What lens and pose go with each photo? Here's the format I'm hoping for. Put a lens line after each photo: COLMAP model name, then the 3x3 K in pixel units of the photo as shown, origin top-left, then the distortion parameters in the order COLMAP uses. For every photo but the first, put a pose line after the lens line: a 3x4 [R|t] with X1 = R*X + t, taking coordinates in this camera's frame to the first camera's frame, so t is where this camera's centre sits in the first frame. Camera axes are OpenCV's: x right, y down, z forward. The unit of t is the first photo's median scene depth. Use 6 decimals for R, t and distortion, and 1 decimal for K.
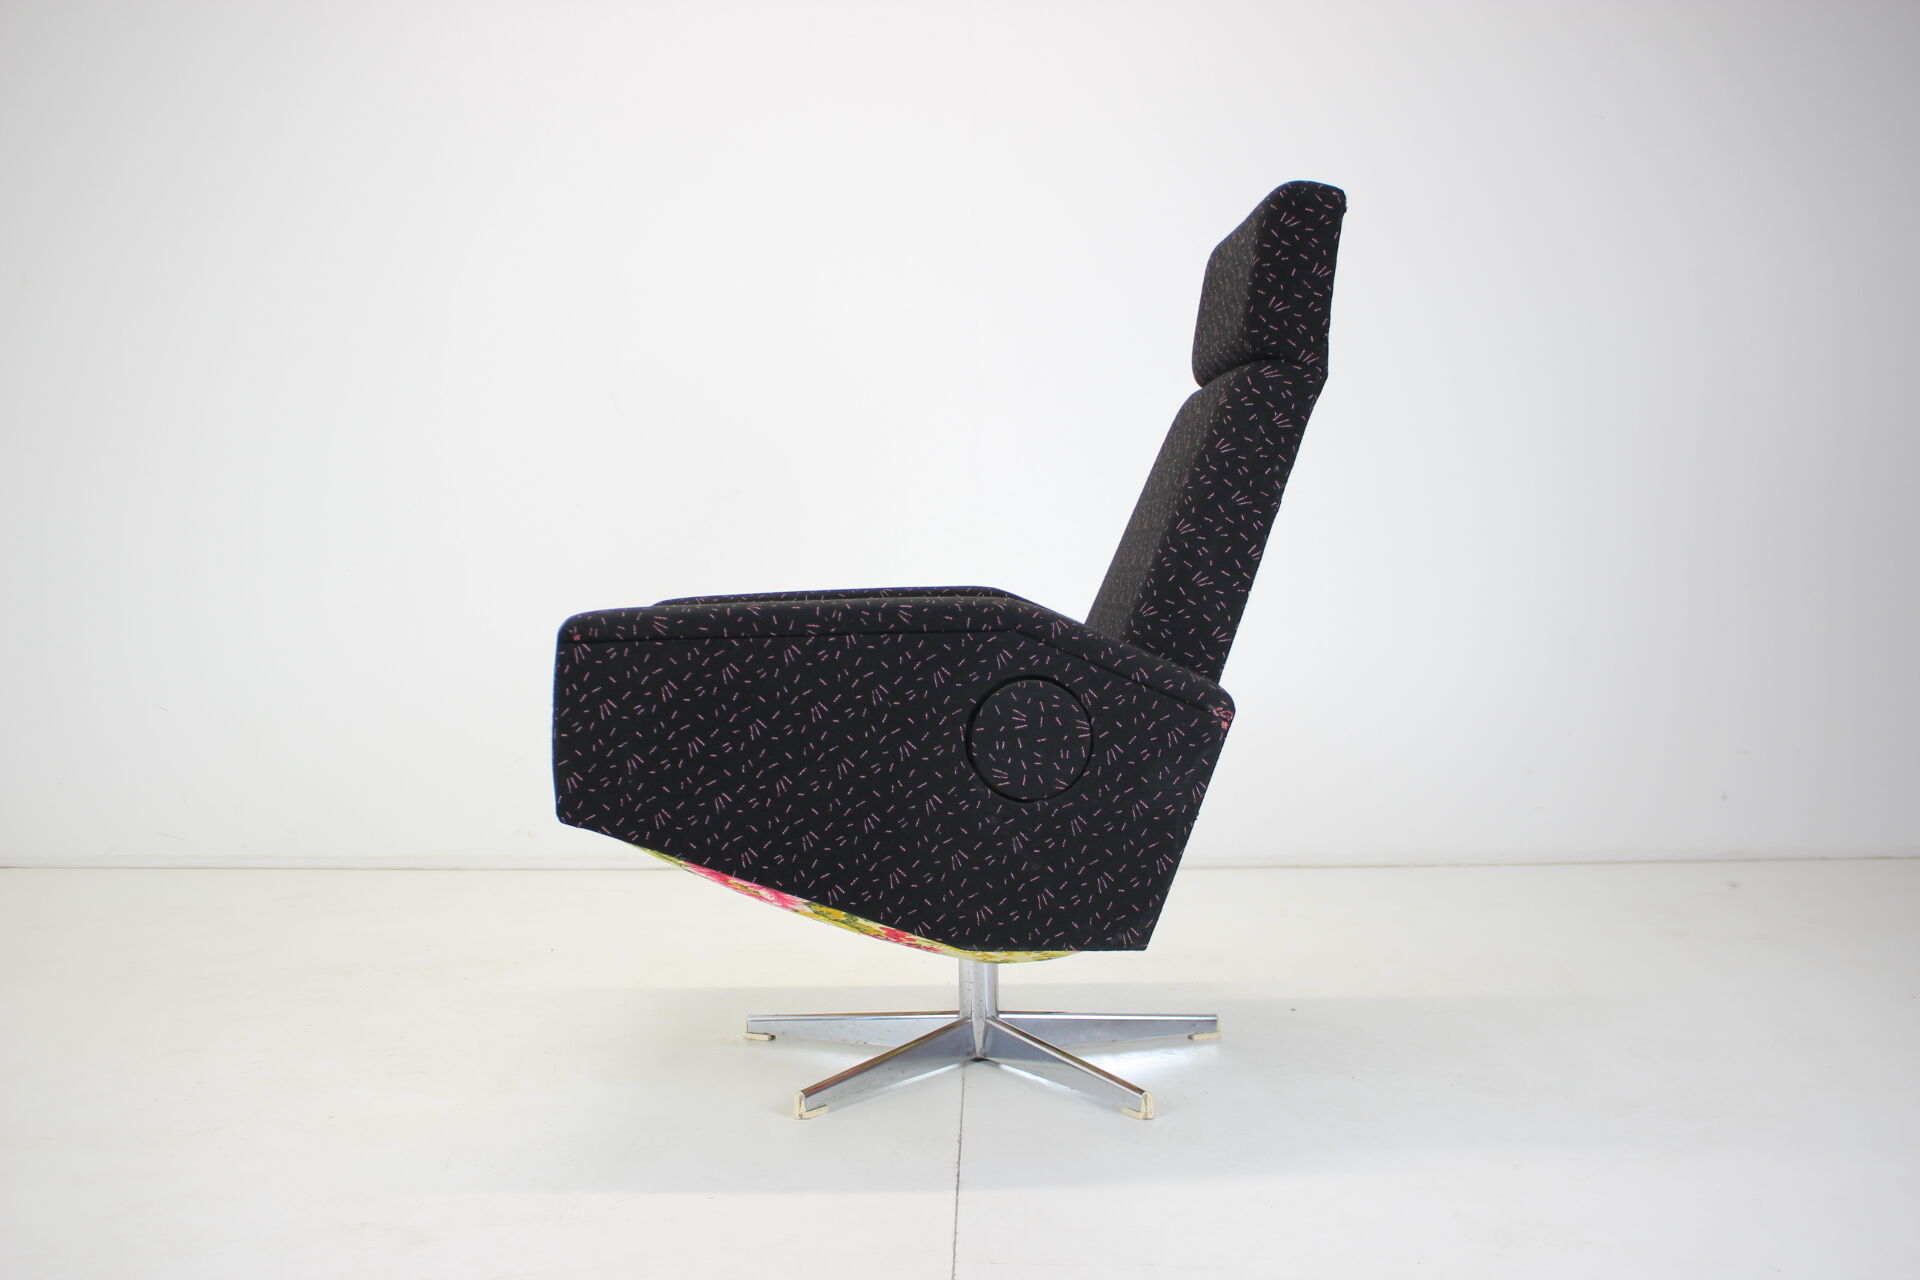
lens RADIAL K [[1807.6, 0, 960.0], [0, 1807.6, 640.0], [0, 0, 1]] dist [-0.120038, 0.000125]
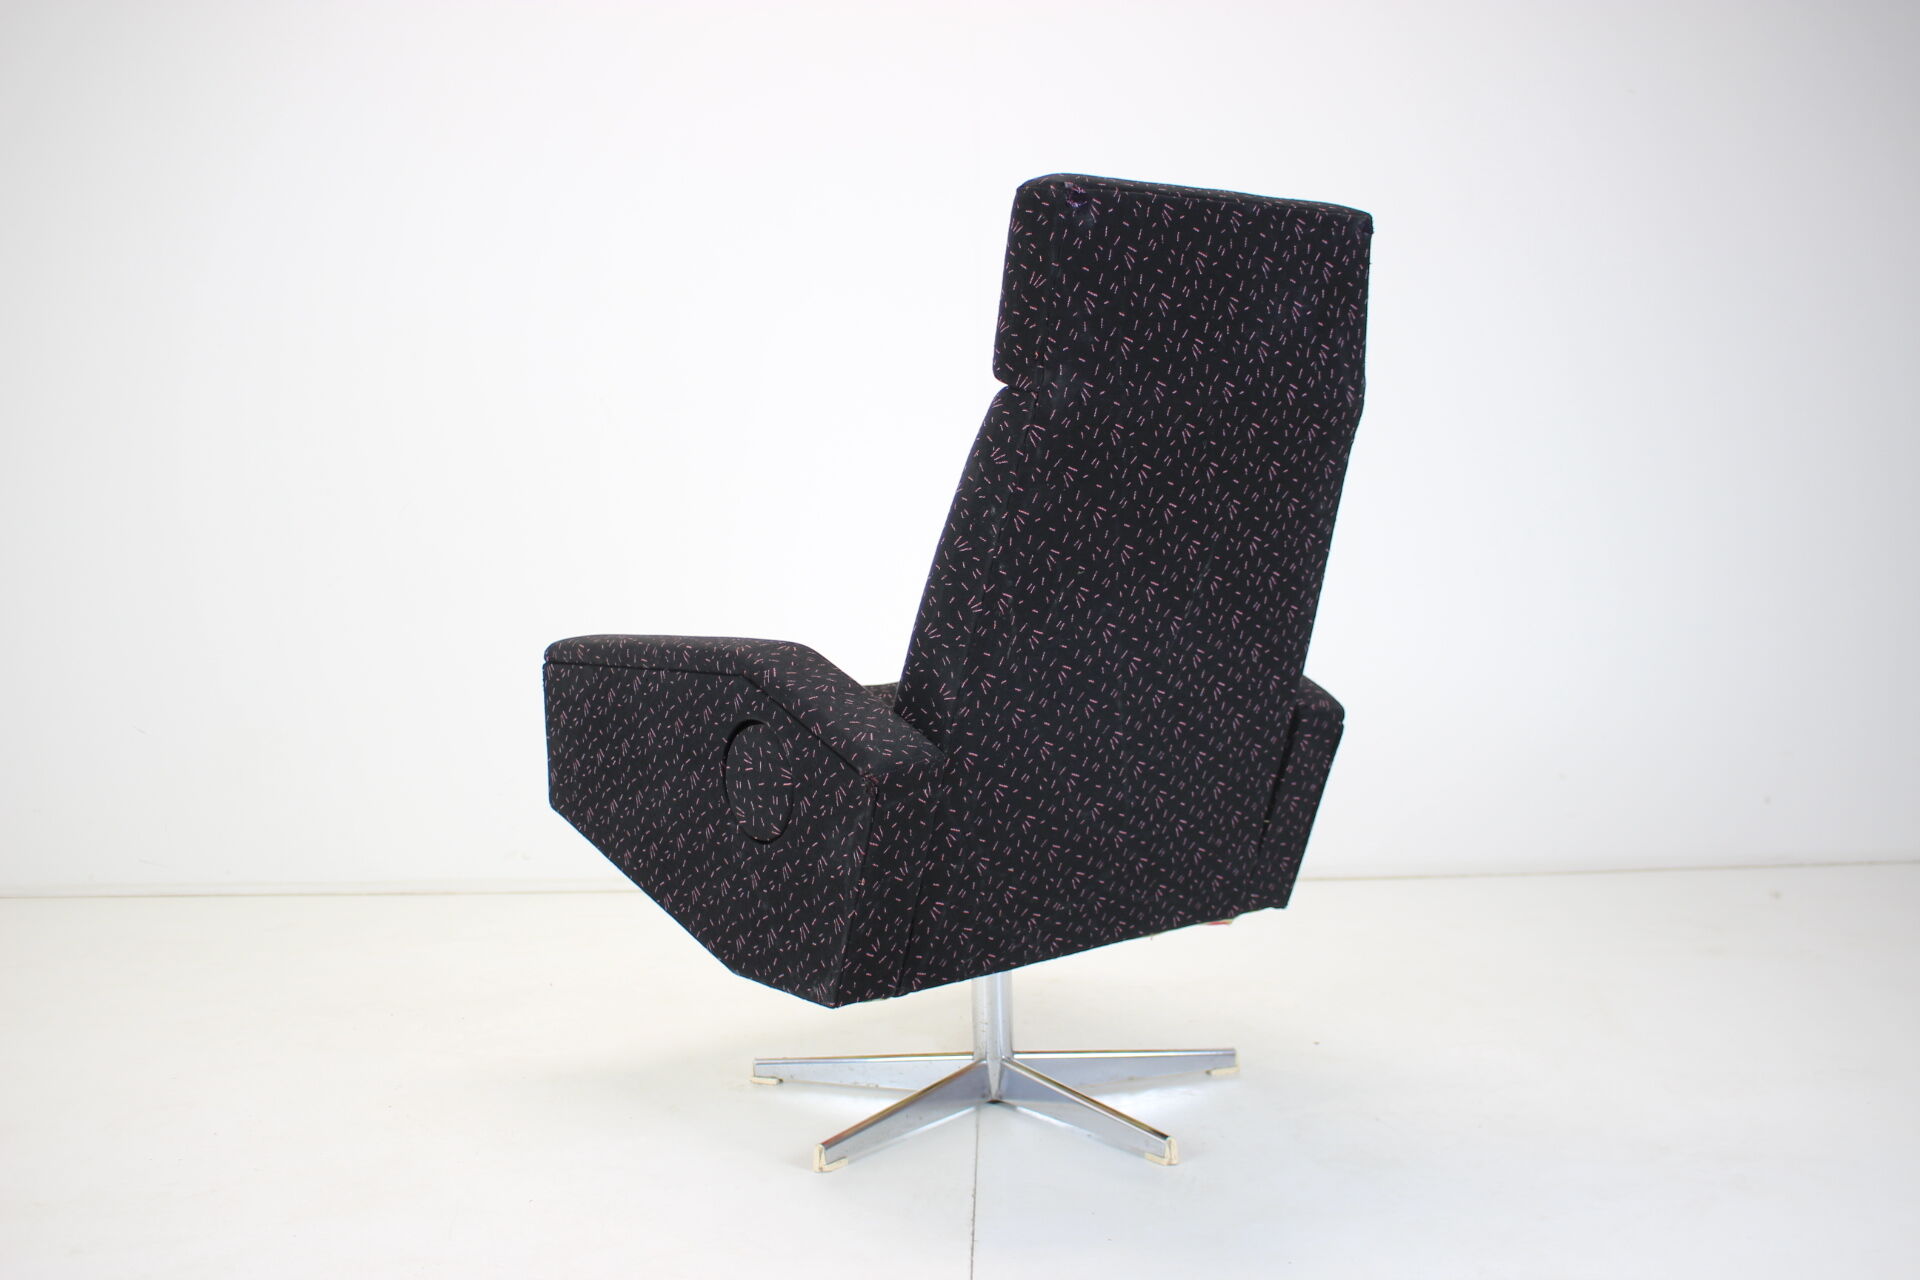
lens RADIAL K [[1888.1, 0, 962.8], [0, 1888.1, 633.1], [0, 0, 1]] dist [-0.125939, -0.001282]
pose [[0.622827, 0.046325, -0.780987, 0.945597], [-0.013474, 0.998733, 0.048495, -0.083346], [0.782243, -0.019681, 0.622662, 0.426137]]
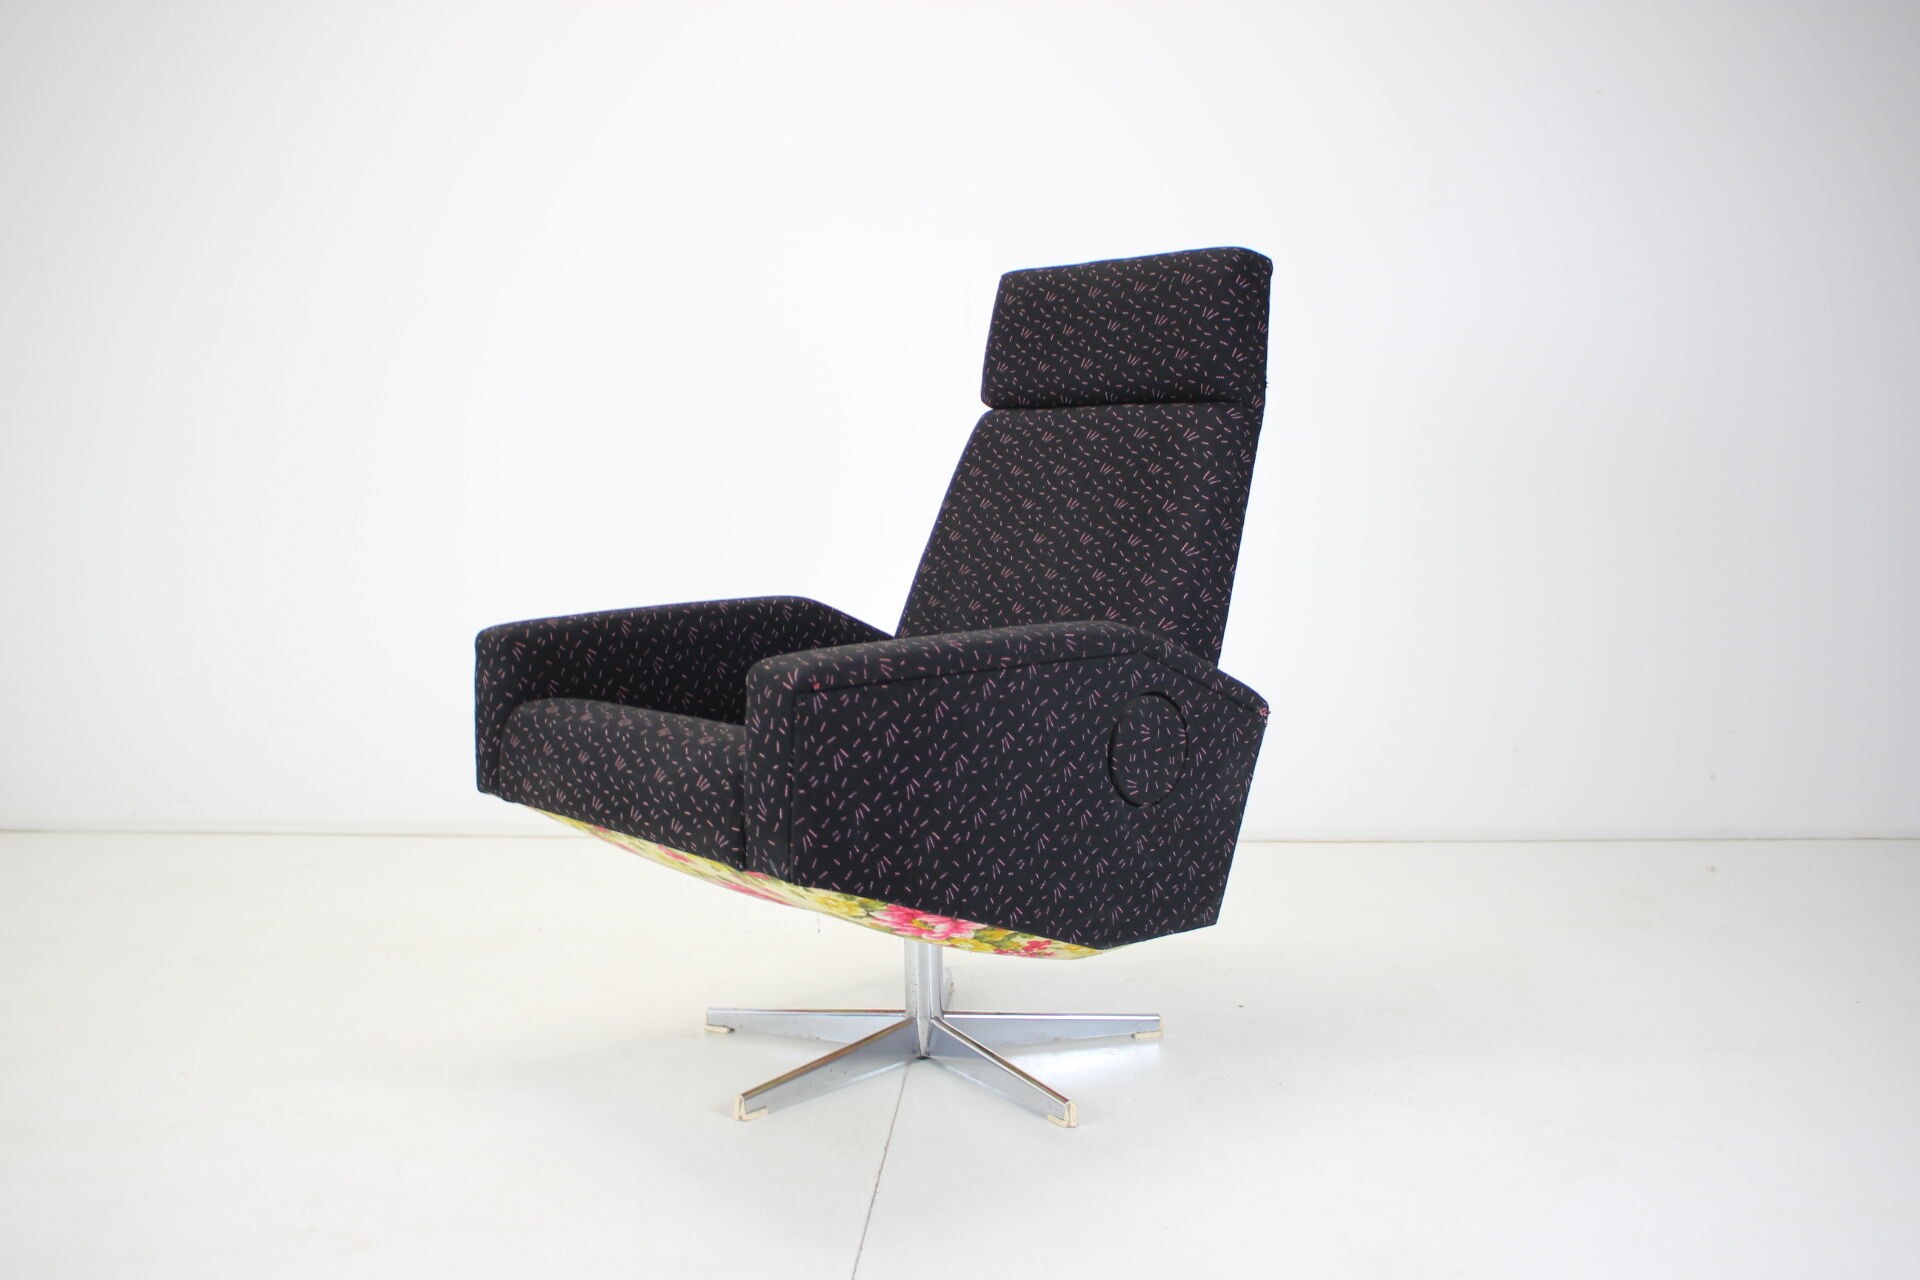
lens RADIAL K [[1807.6, 0, 960.0], [0, 1807.6, 640.0], [0, 0, 1]] dist [-0.120038, 0.000125]
pose [[0.772580, -0.051980, 0.632787, -0.742661], [0.026165, 0.998403, 0.050067, -0.069950], [-0.634378, -0.022124, 0.772706, 0.226005]]
